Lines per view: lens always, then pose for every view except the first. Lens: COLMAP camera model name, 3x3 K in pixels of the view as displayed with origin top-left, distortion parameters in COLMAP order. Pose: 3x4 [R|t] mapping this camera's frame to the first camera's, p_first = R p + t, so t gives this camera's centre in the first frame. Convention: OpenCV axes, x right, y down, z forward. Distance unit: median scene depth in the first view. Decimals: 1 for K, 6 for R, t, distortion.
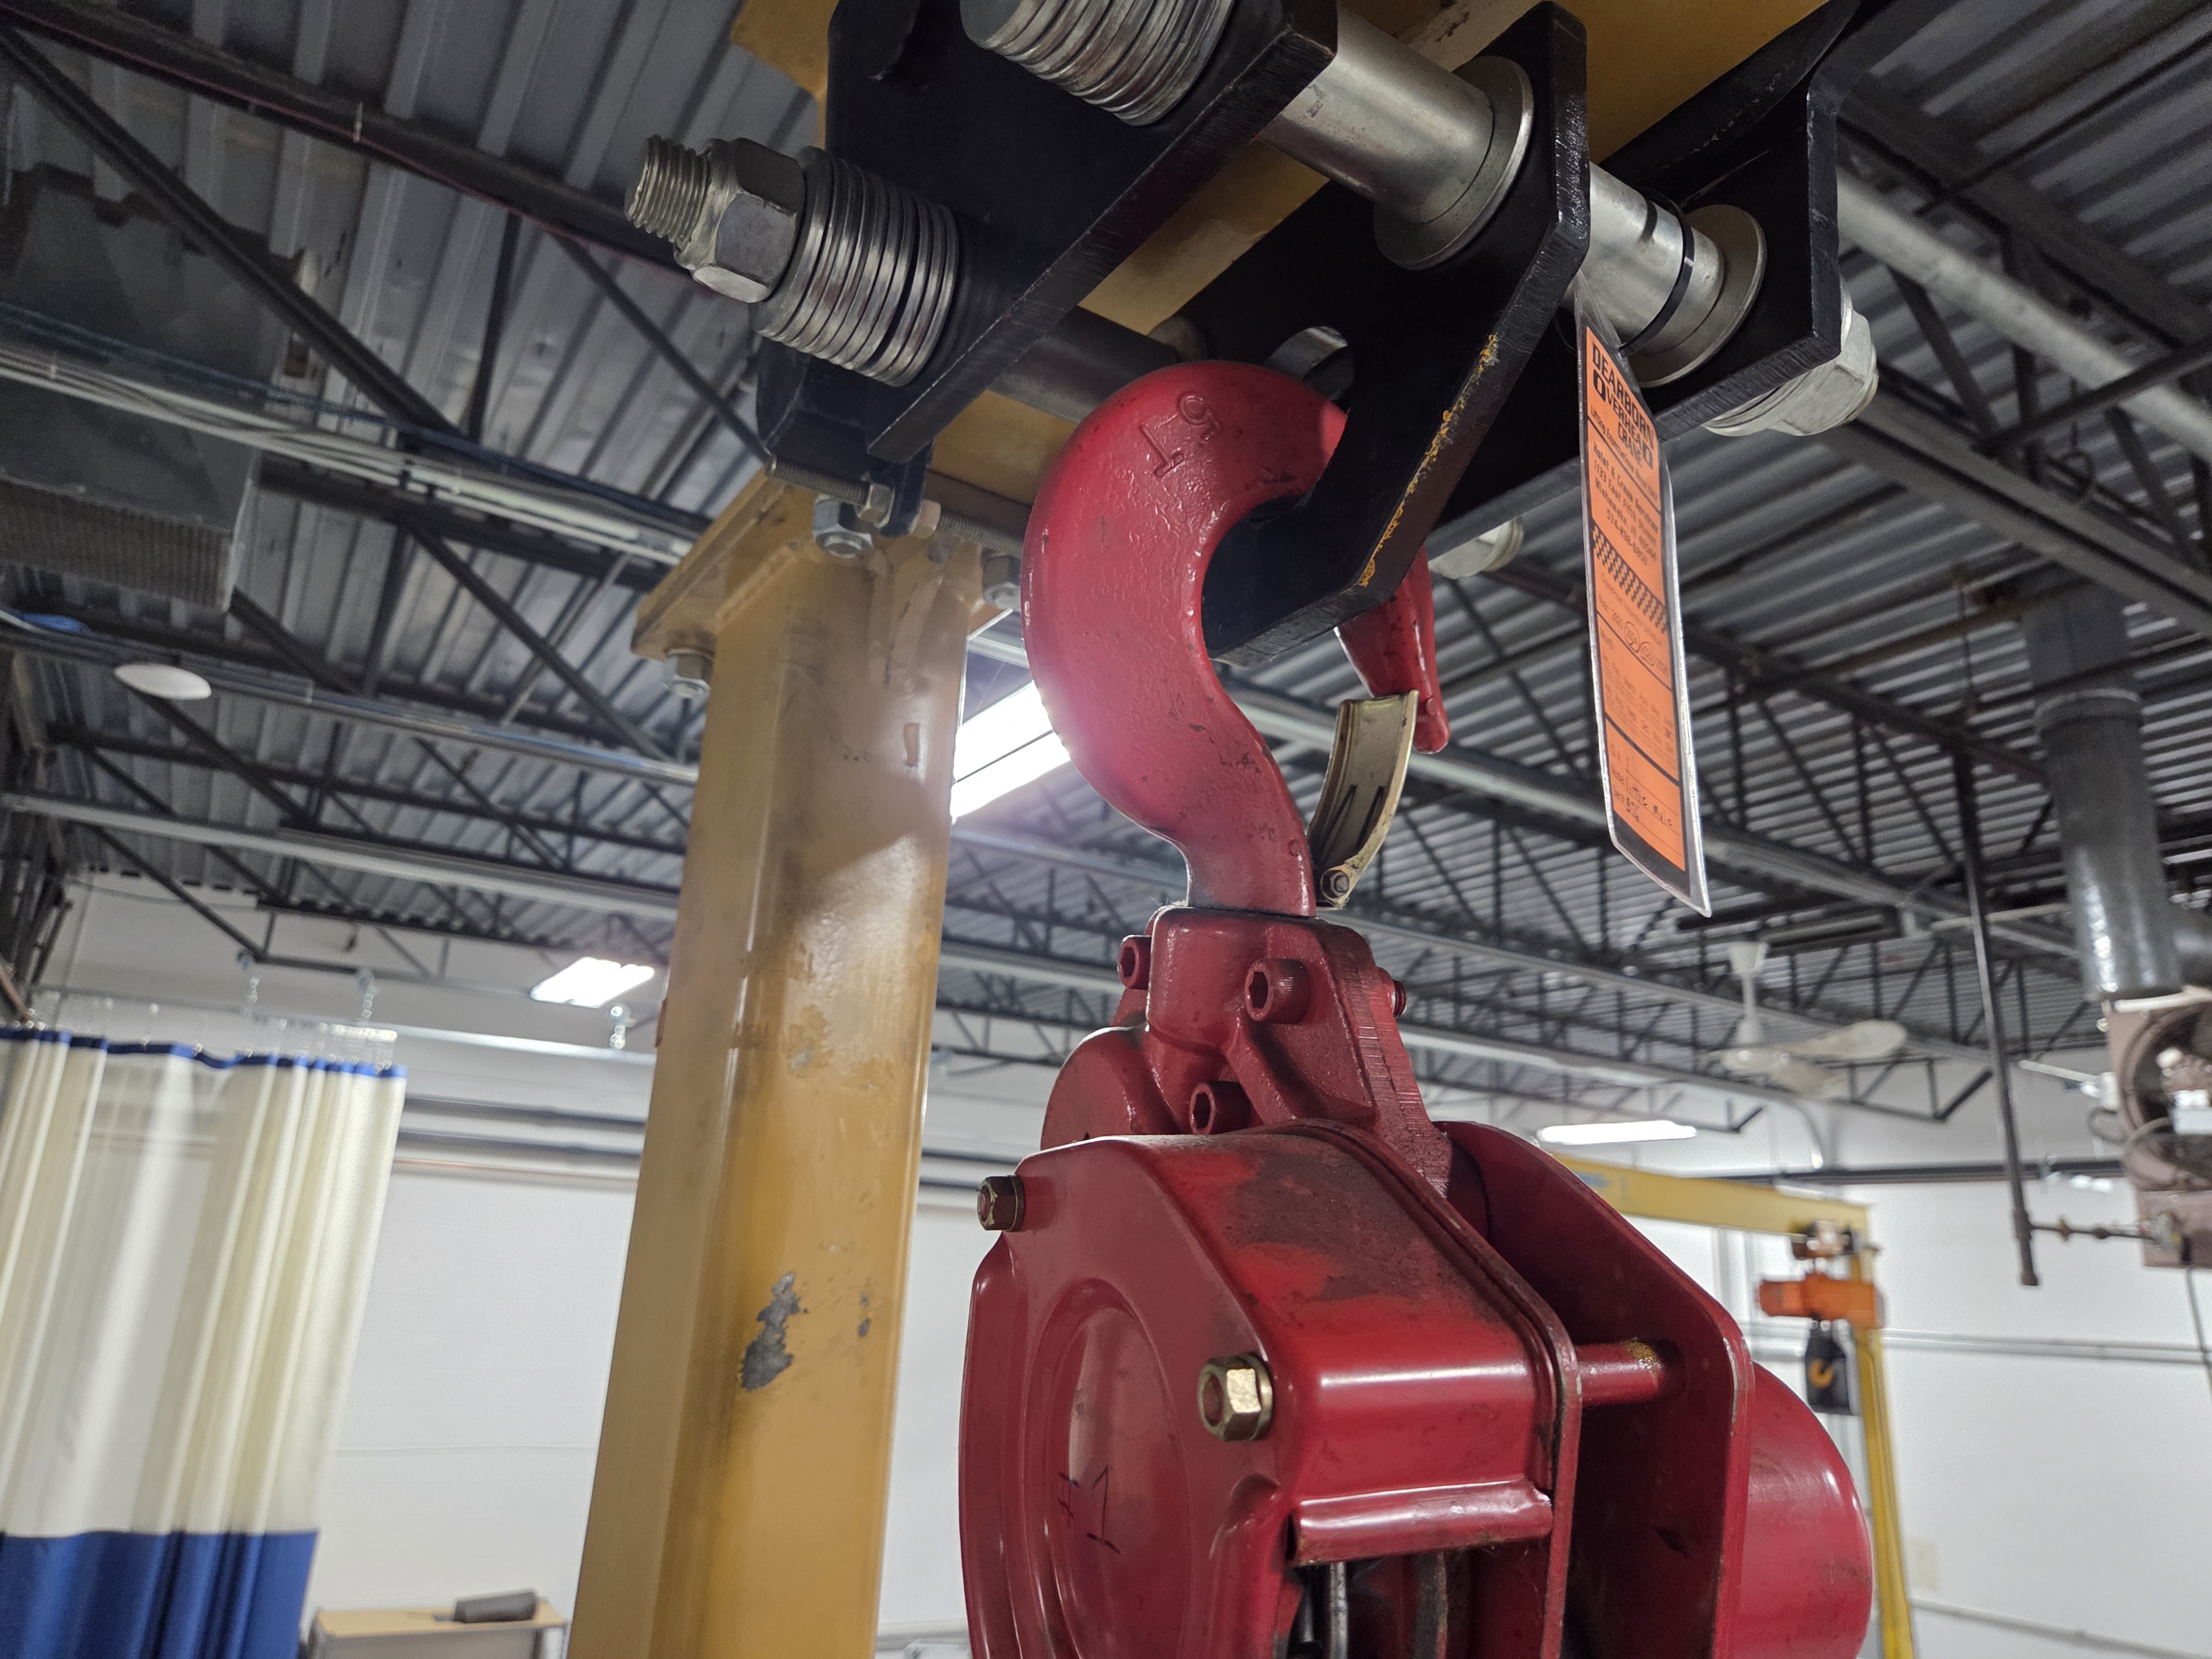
lens RADIAL K [[1493.1, 0, 1105.0], [0, 1493.1, 820.9], [0, 0, 1]] dist [0.044720, -0.046836]
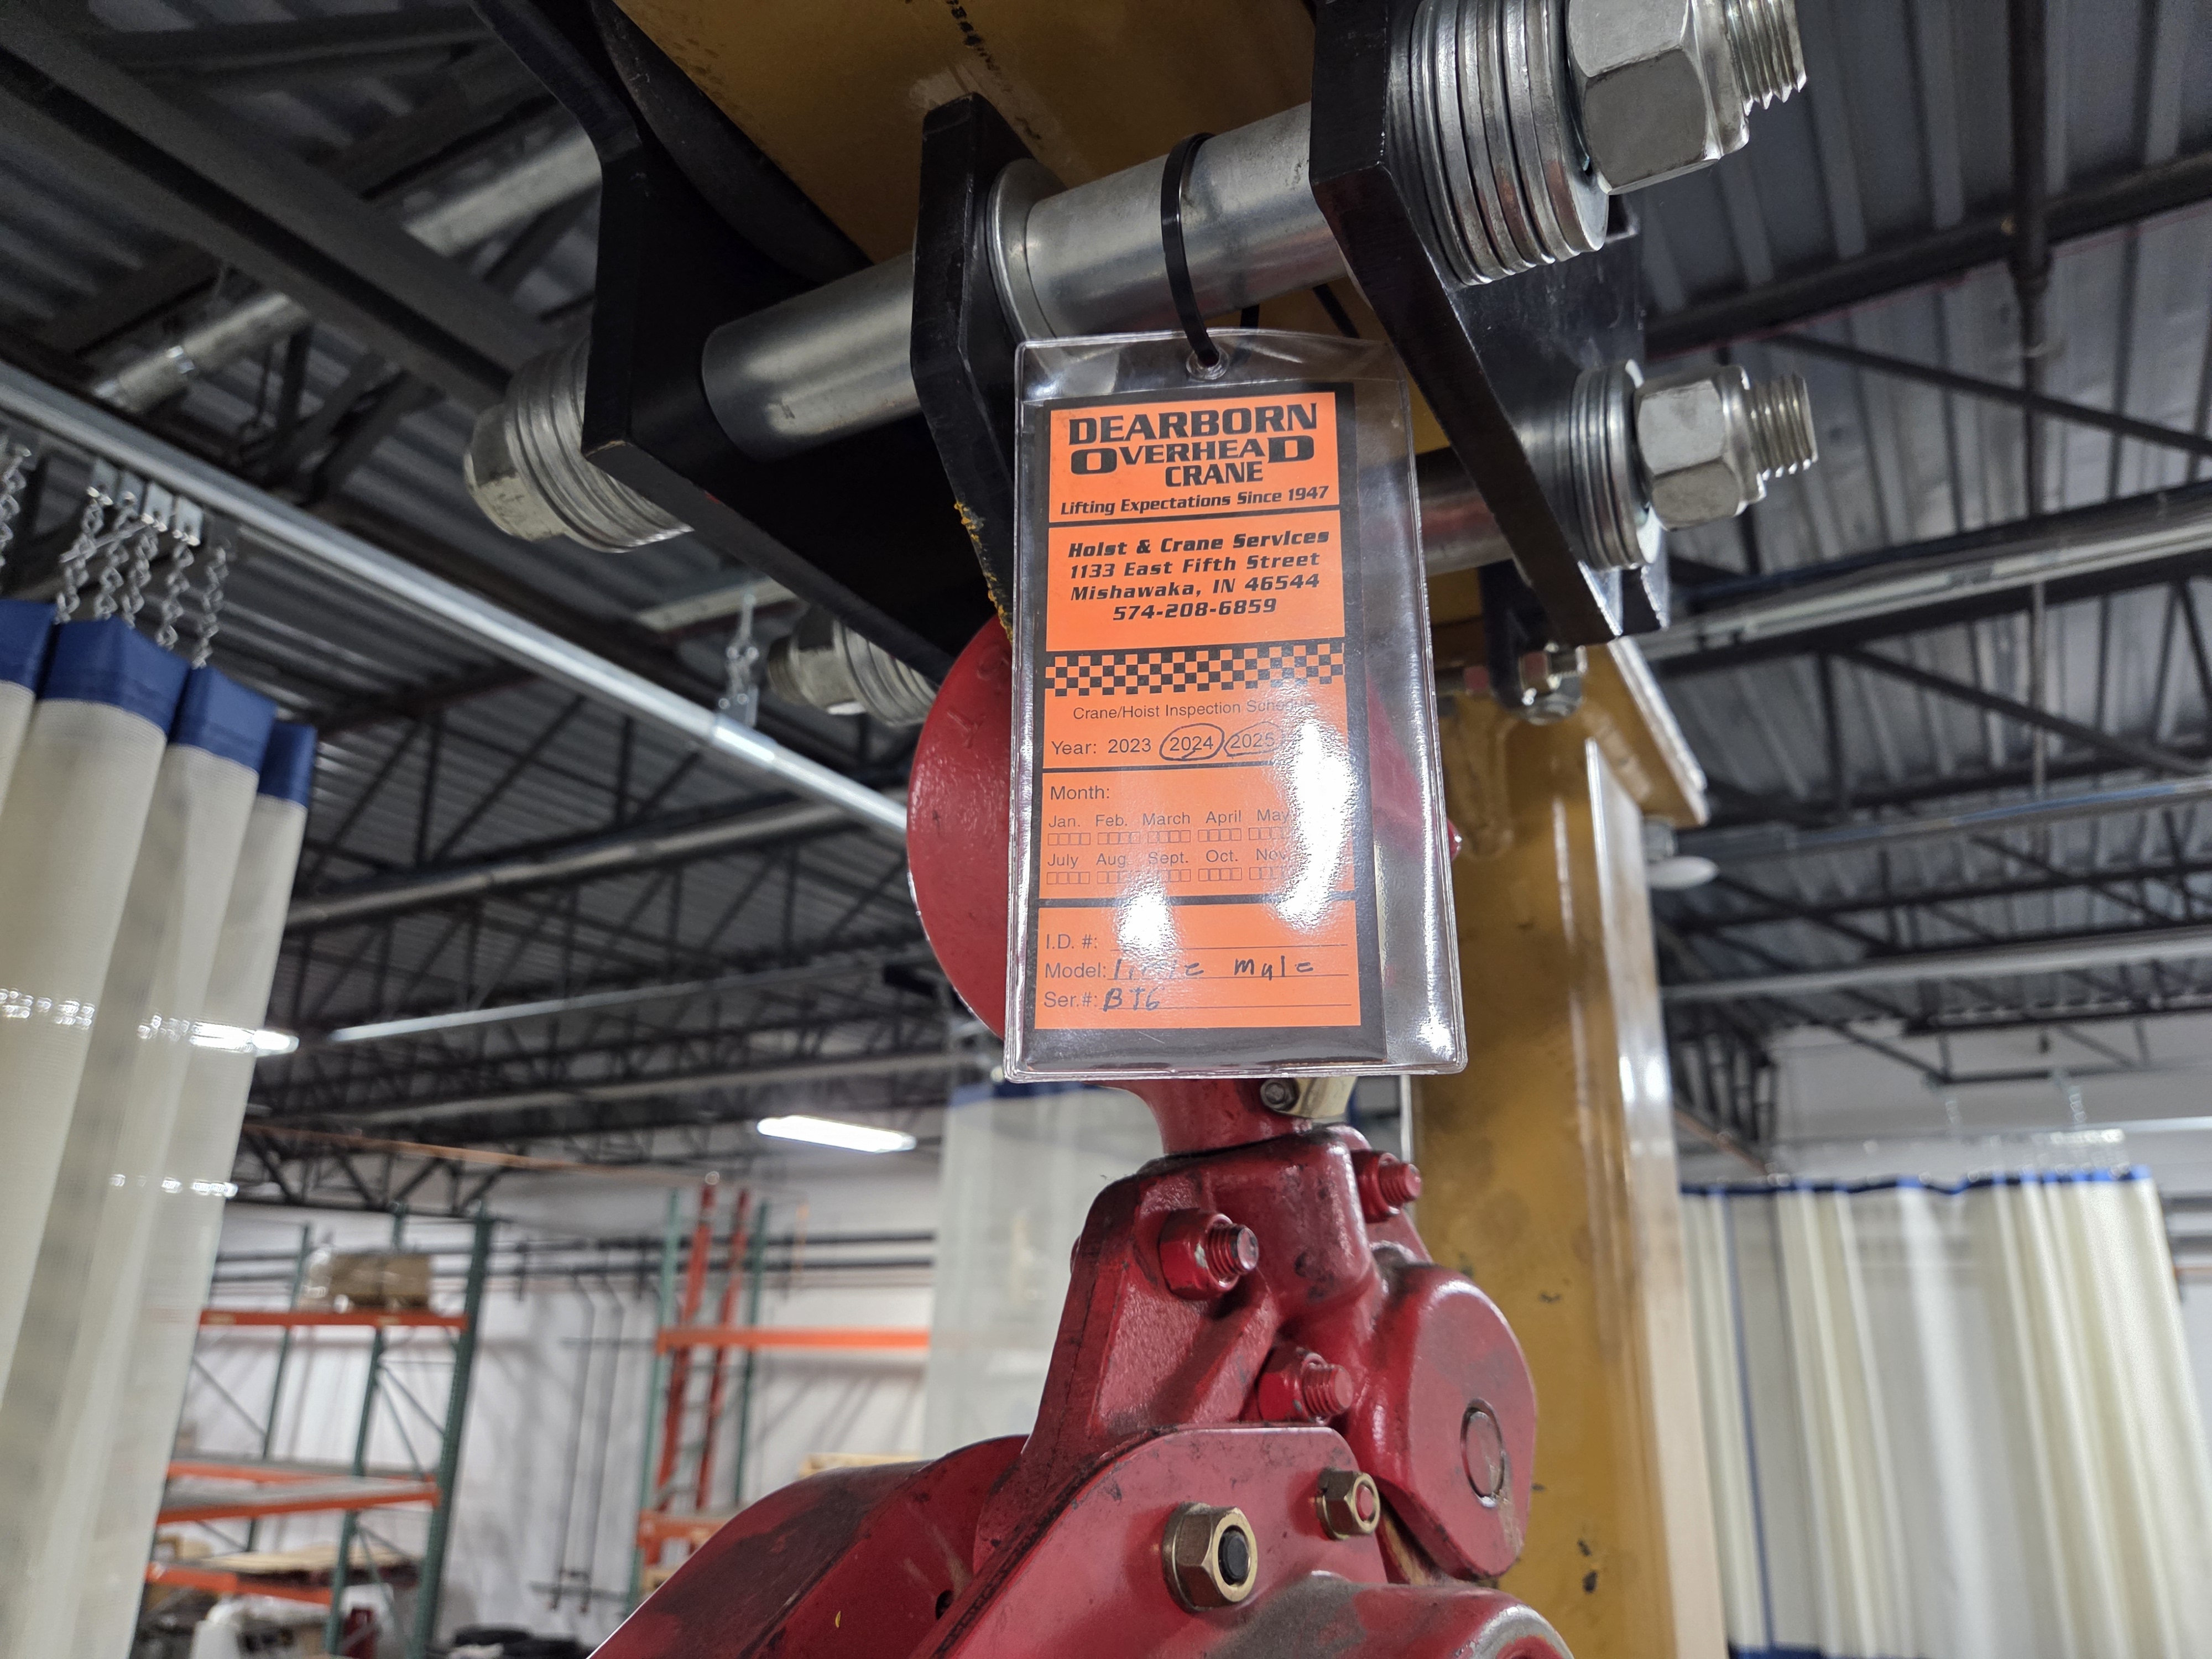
lens RADIAL K [[1493.1, 0, 1122.0], [0, 1493.1, 829.1], [0, 0, 1]] dist [0.044720, -0.046836]
pose [[0.466856, -0.324719, -0.822559, 0.060079], [0.269854, 0.938092, -0.217168, 0.004867], [0.842155, -0.120585, 0.525580, 0.037325]]
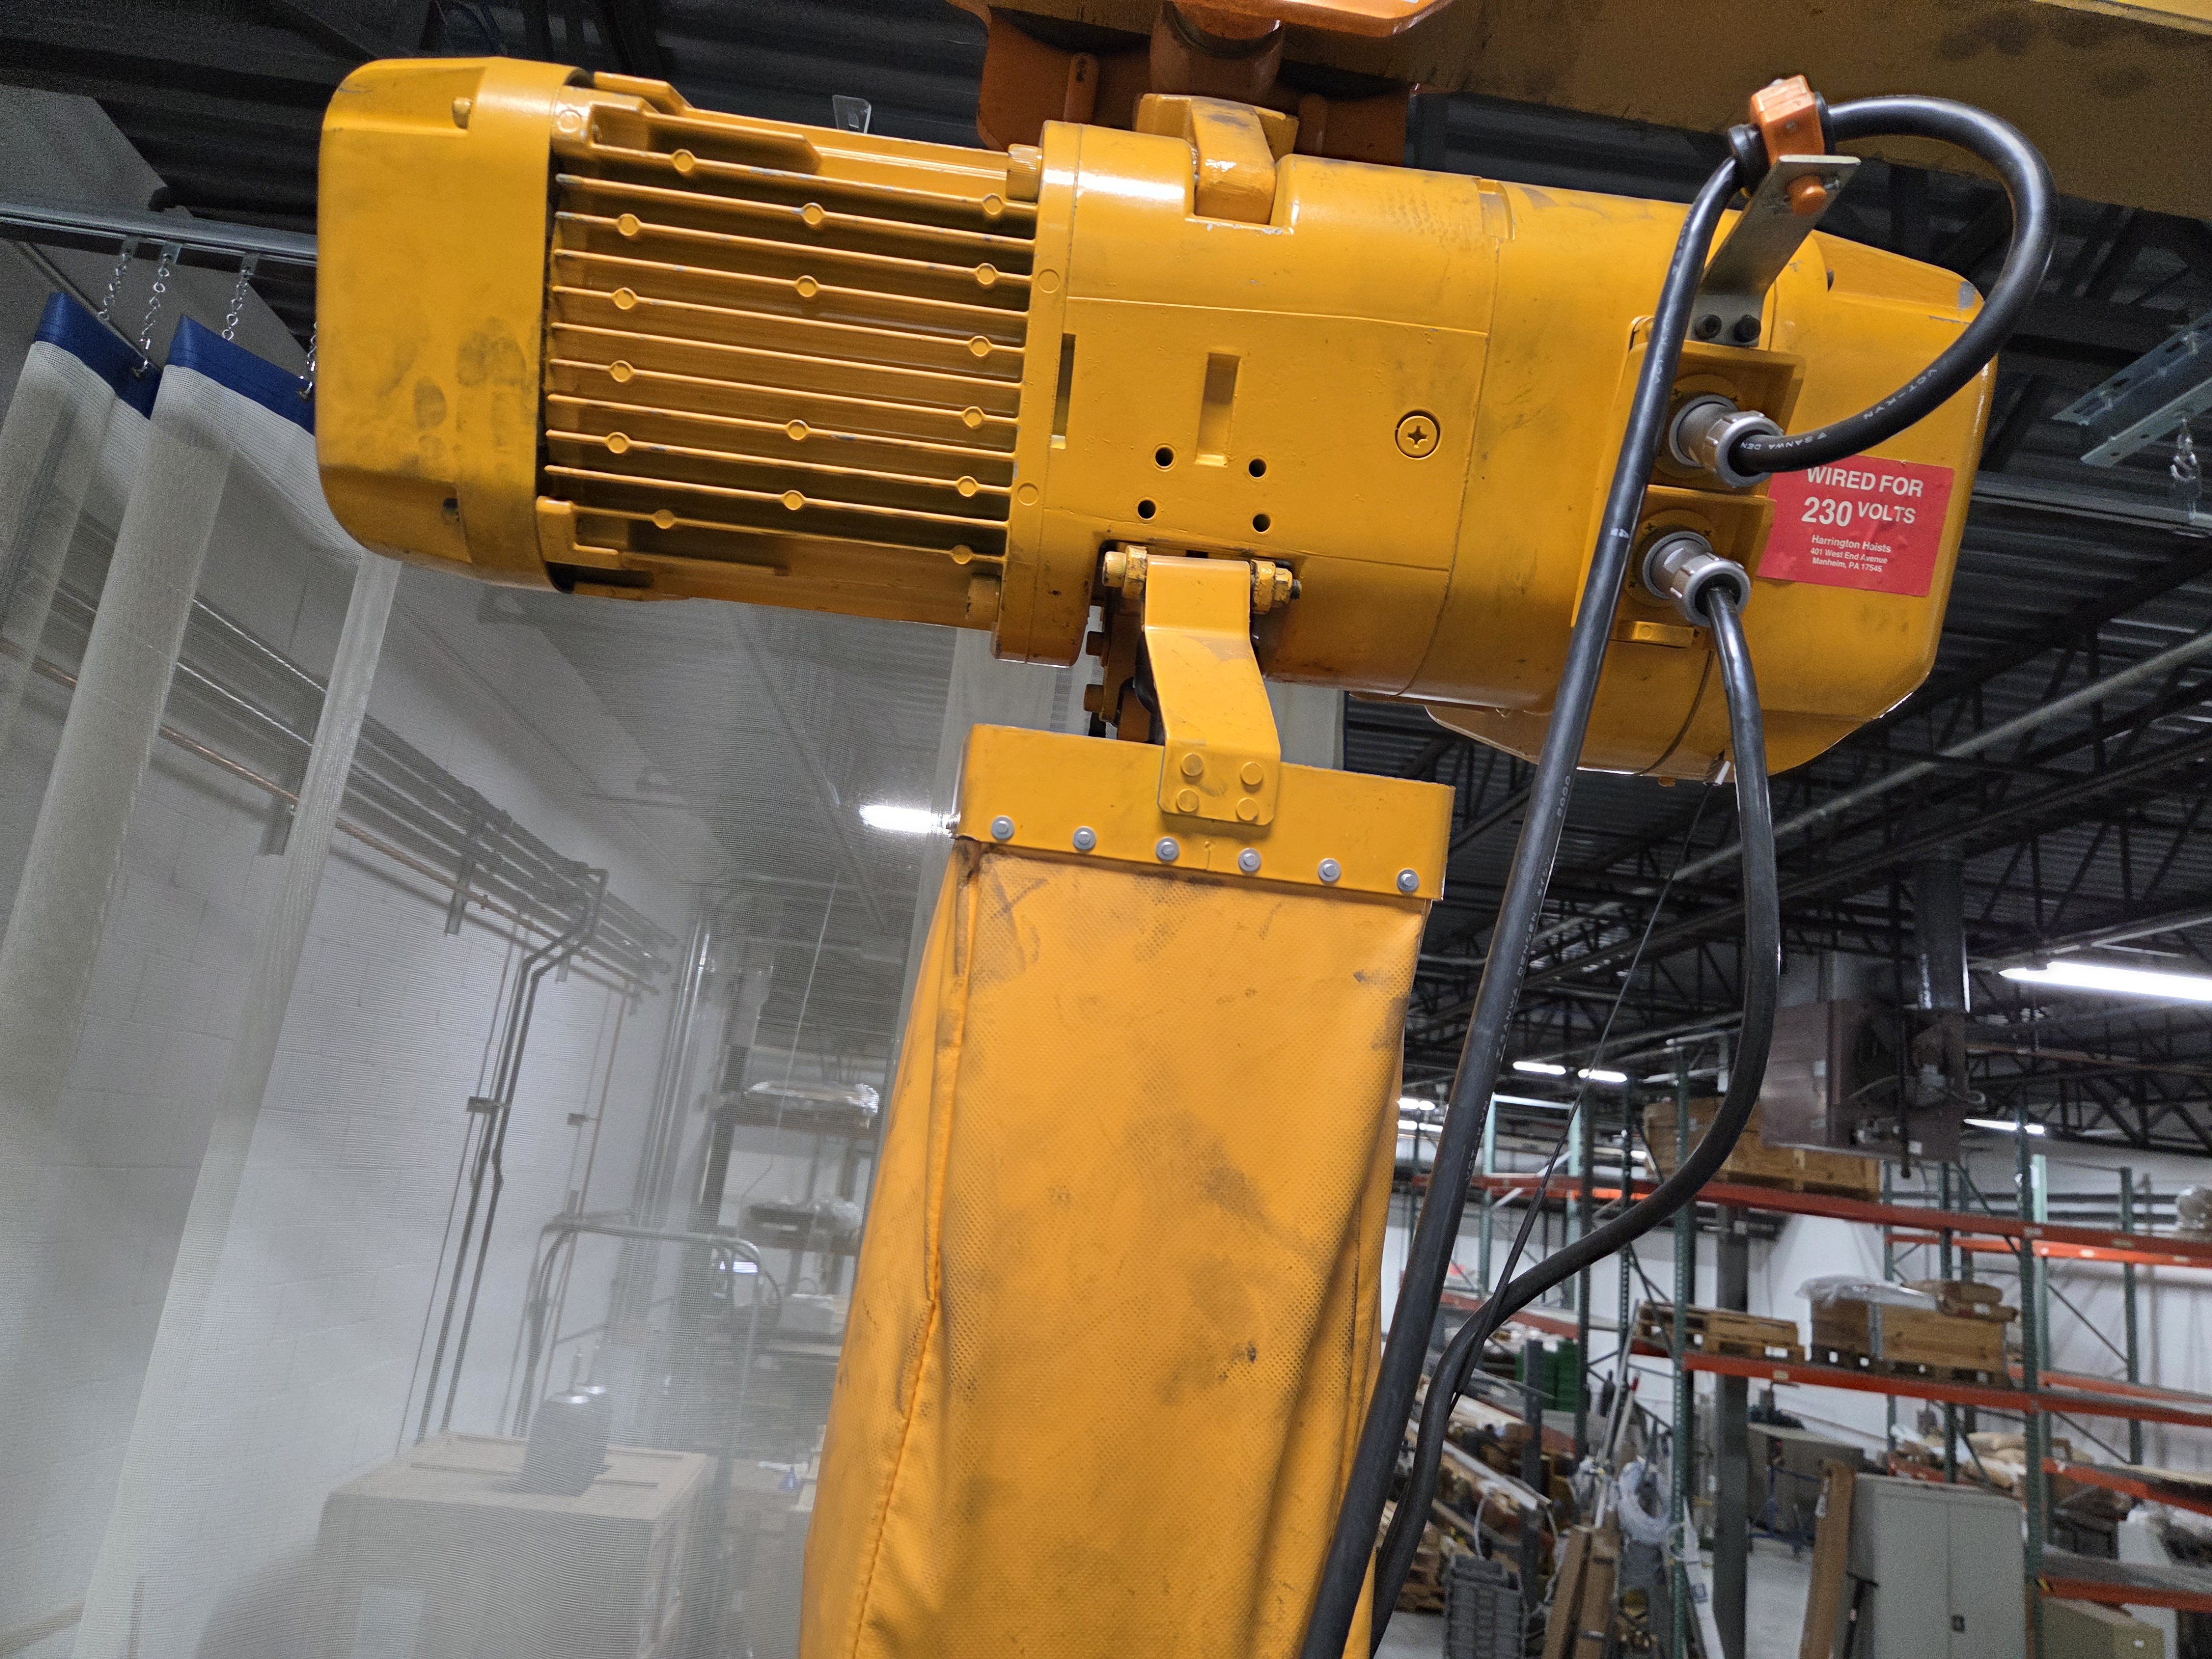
lens RADIAL K [[1493.1, 0, 1085.9], [0, 1493.1, 810.8], [0, 0, 1]] dist [0.044720, -0.046836]
pose [[-0.455639, -0.327297, -0.827810, 0.372479], [0.116908, 0.899895, -0.420145, 0.041078], [0.882454, -0.288212, -0.371764, -0.244327]]
